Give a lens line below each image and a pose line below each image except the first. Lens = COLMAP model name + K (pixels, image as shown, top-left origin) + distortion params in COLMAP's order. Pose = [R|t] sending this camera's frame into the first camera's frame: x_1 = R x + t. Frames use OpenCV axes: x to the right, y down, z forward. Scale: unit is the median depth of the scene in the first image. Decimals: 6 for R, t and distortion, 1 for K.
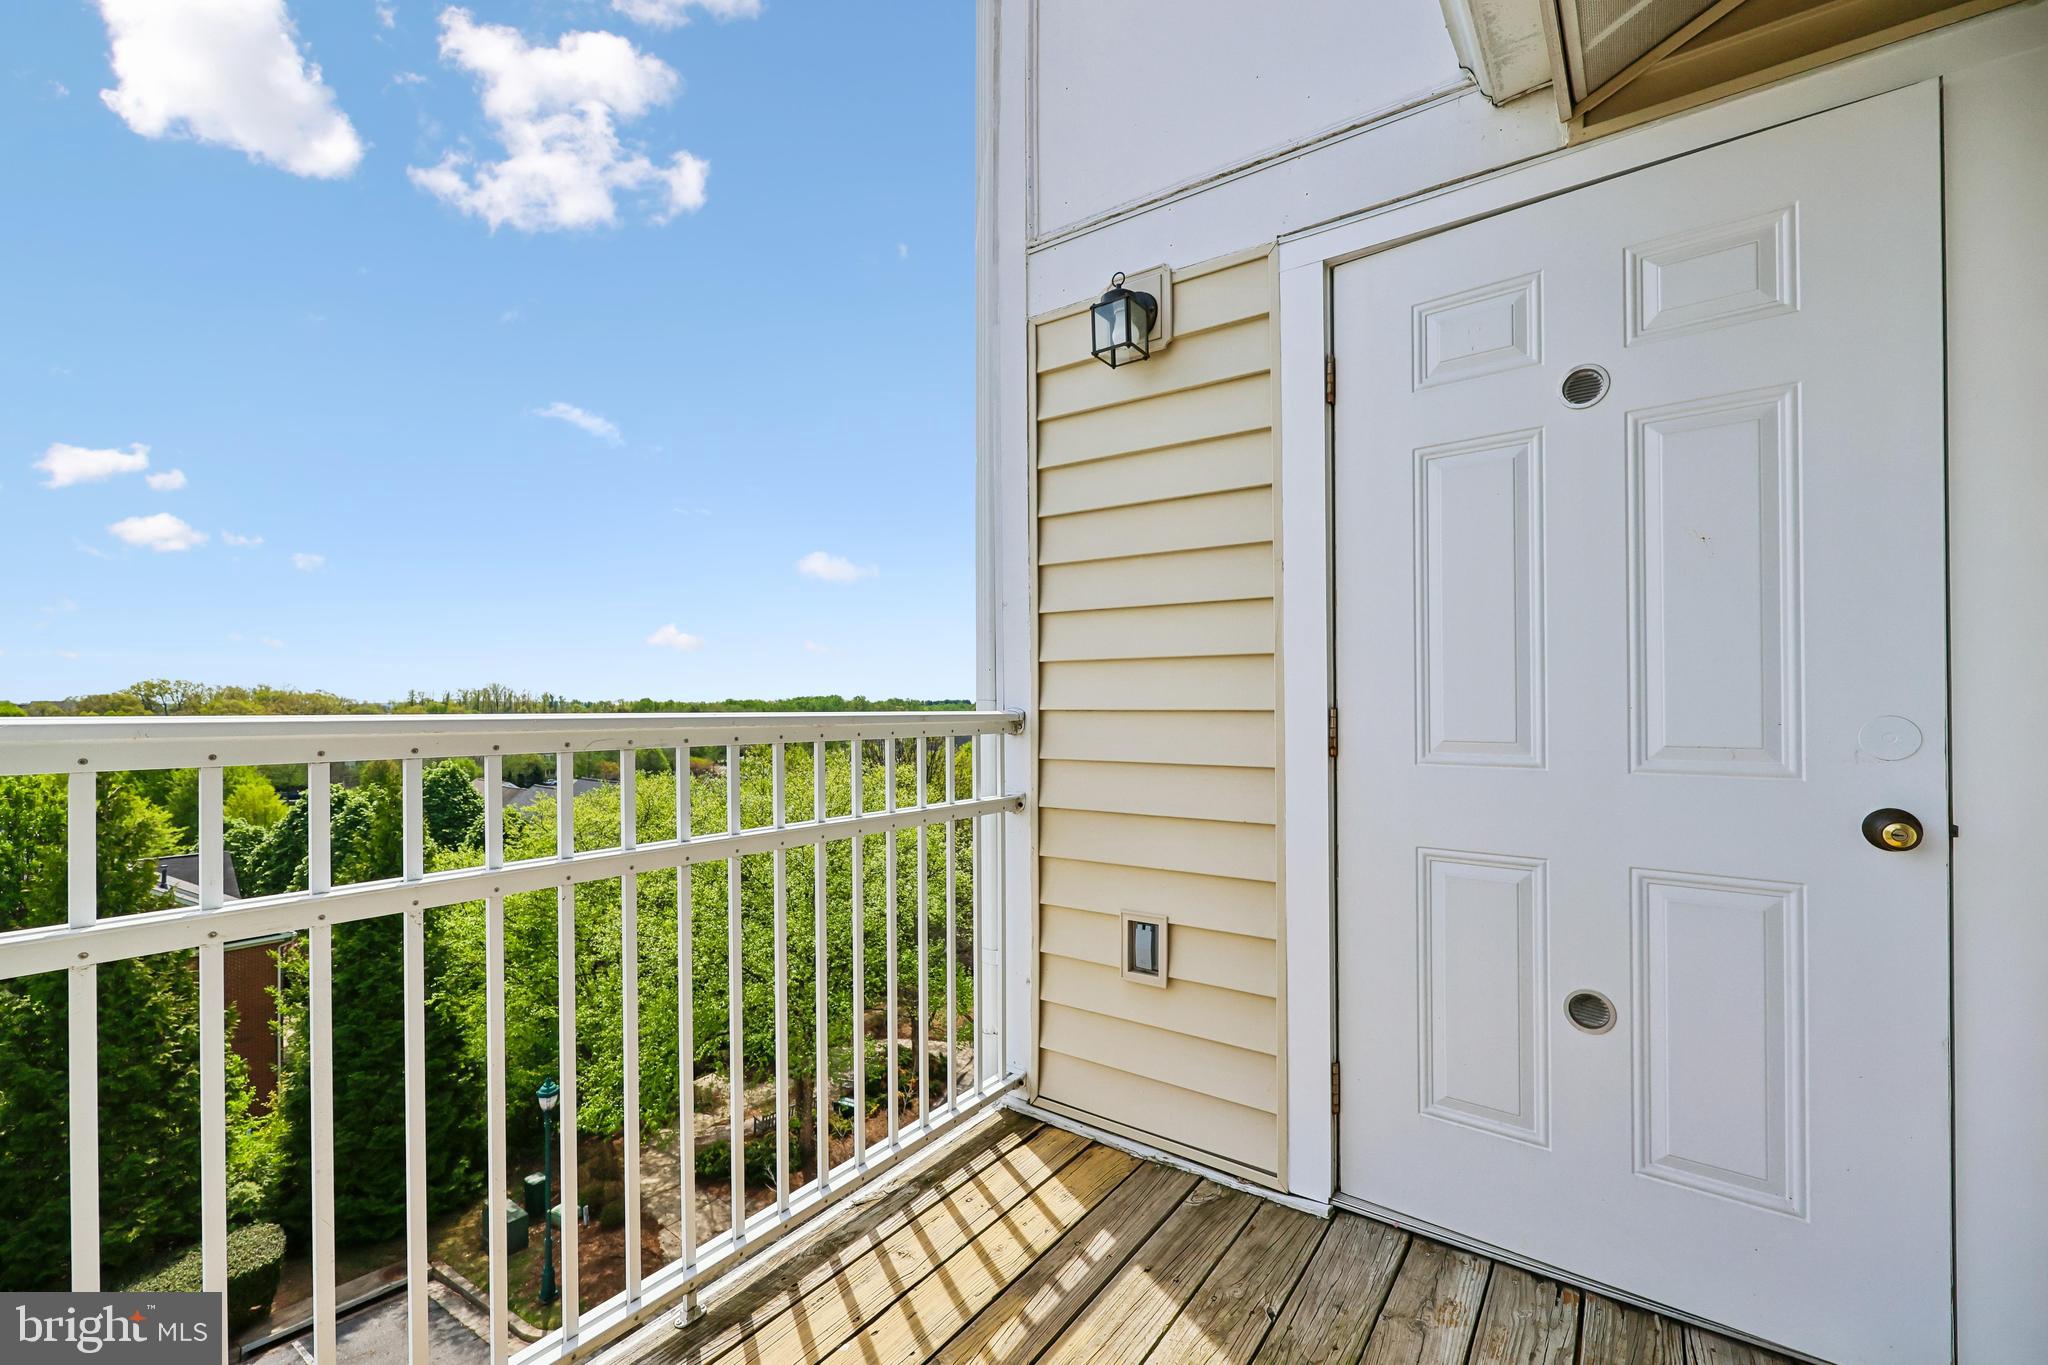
lens RADIAL K [[851.5, 0, 1048.3], [0, 851.5, 702.5], [0, 0, 1]] dist [-0.001872, -0.000328]
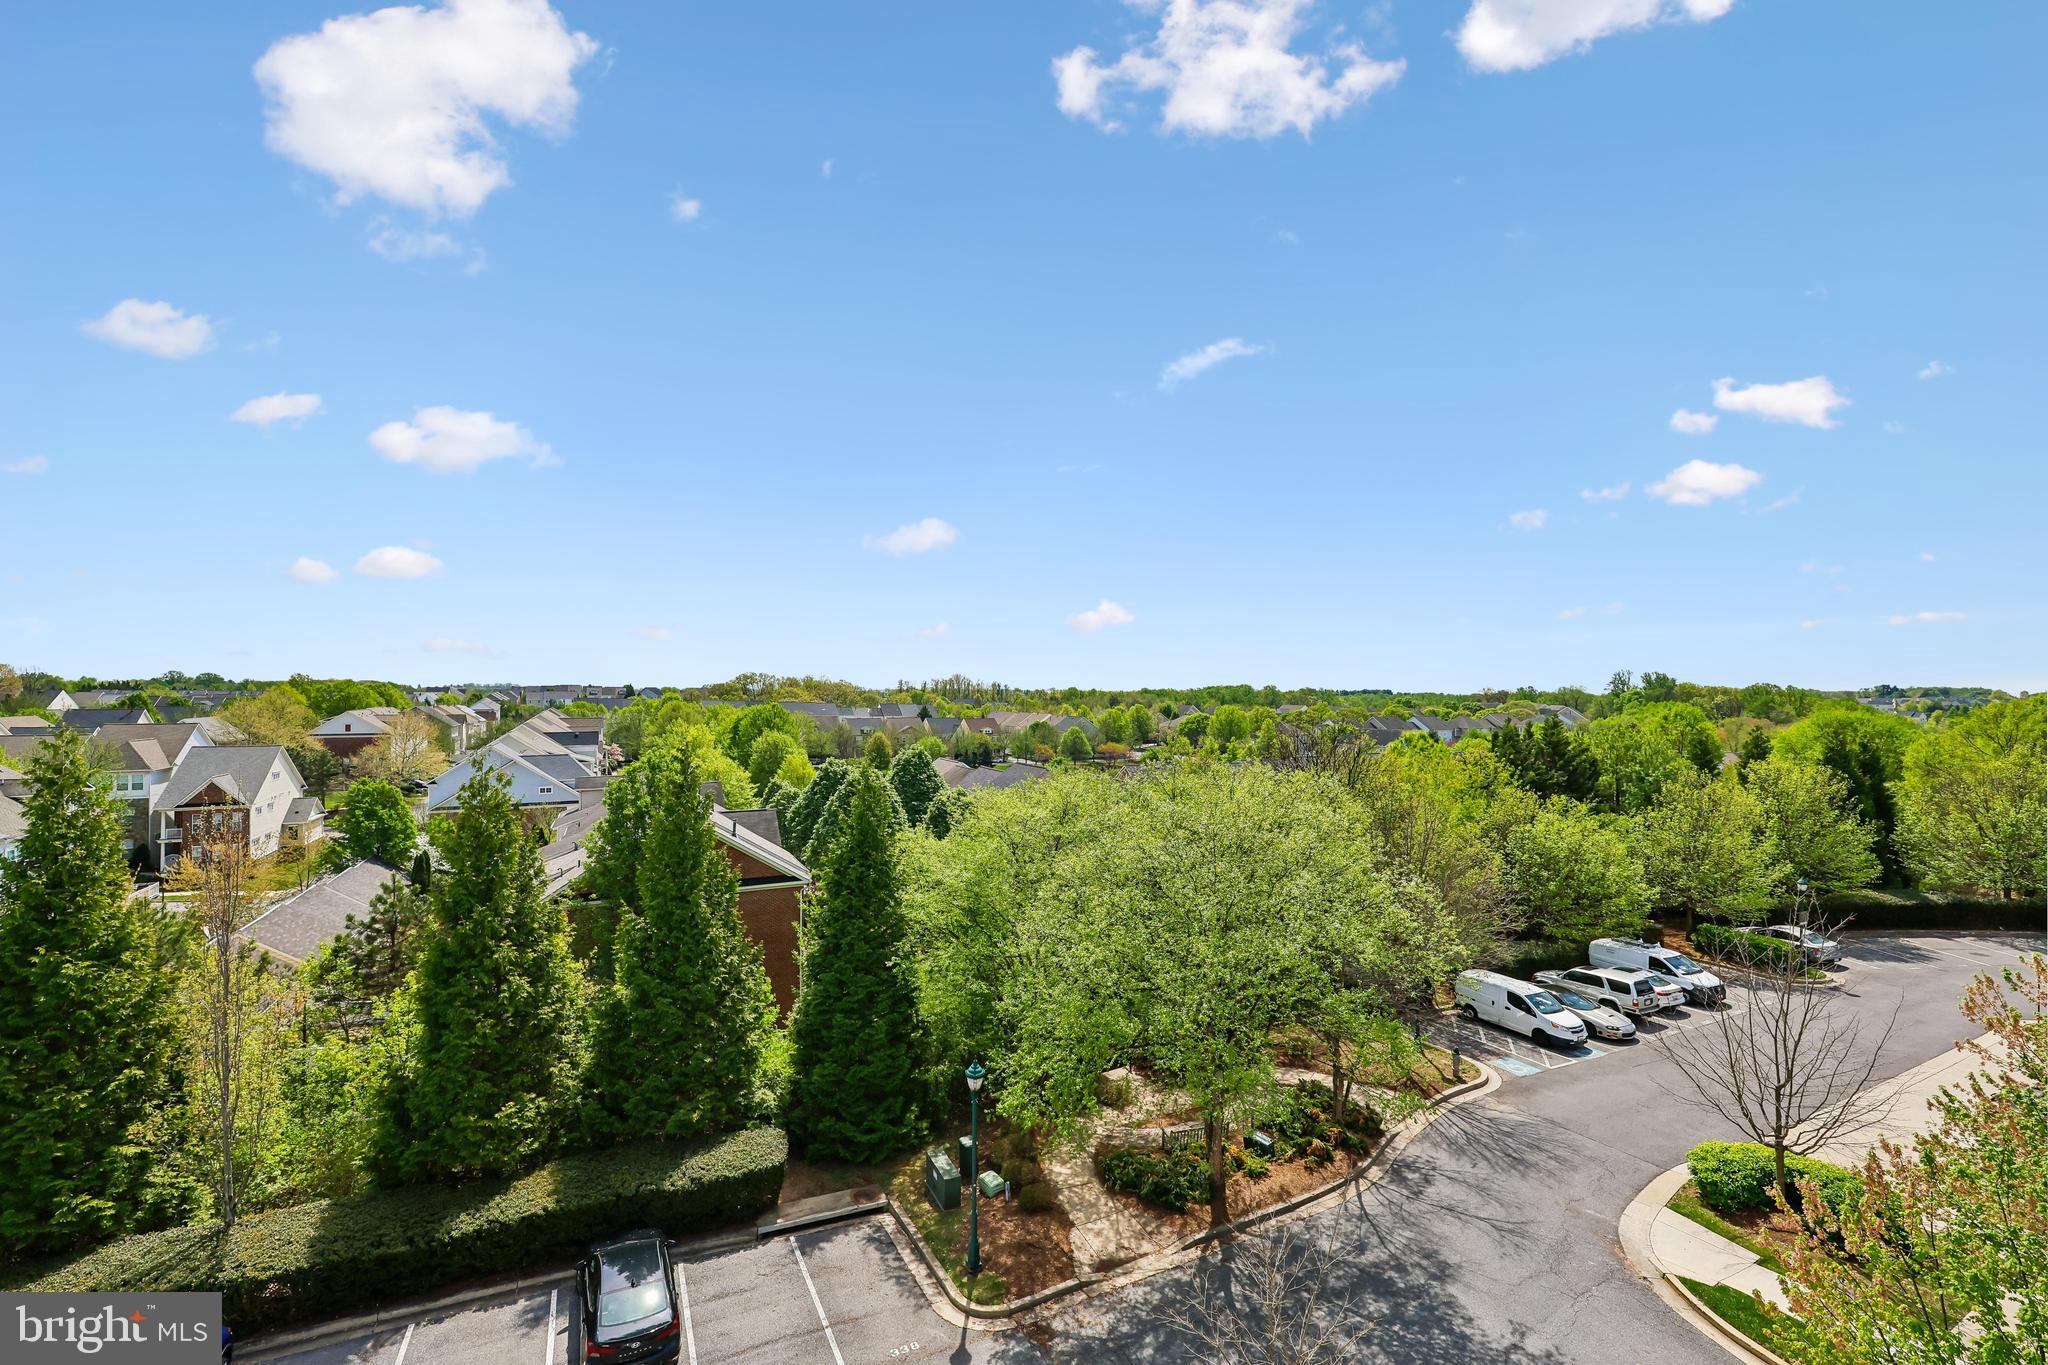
lens RADIAL K [[824.4, 0, 1013.3], [0, 824.4, 694.1], [0, 0, 1]] dist [-0.000512, 0.000118]
pose [[0.869221, 0.012714, -0.494261, -0.044577], [-0.008842, 0.999909, 0.010171, -0.024170], [0.494345, -0.004471, 0.869254, 0.130993]]
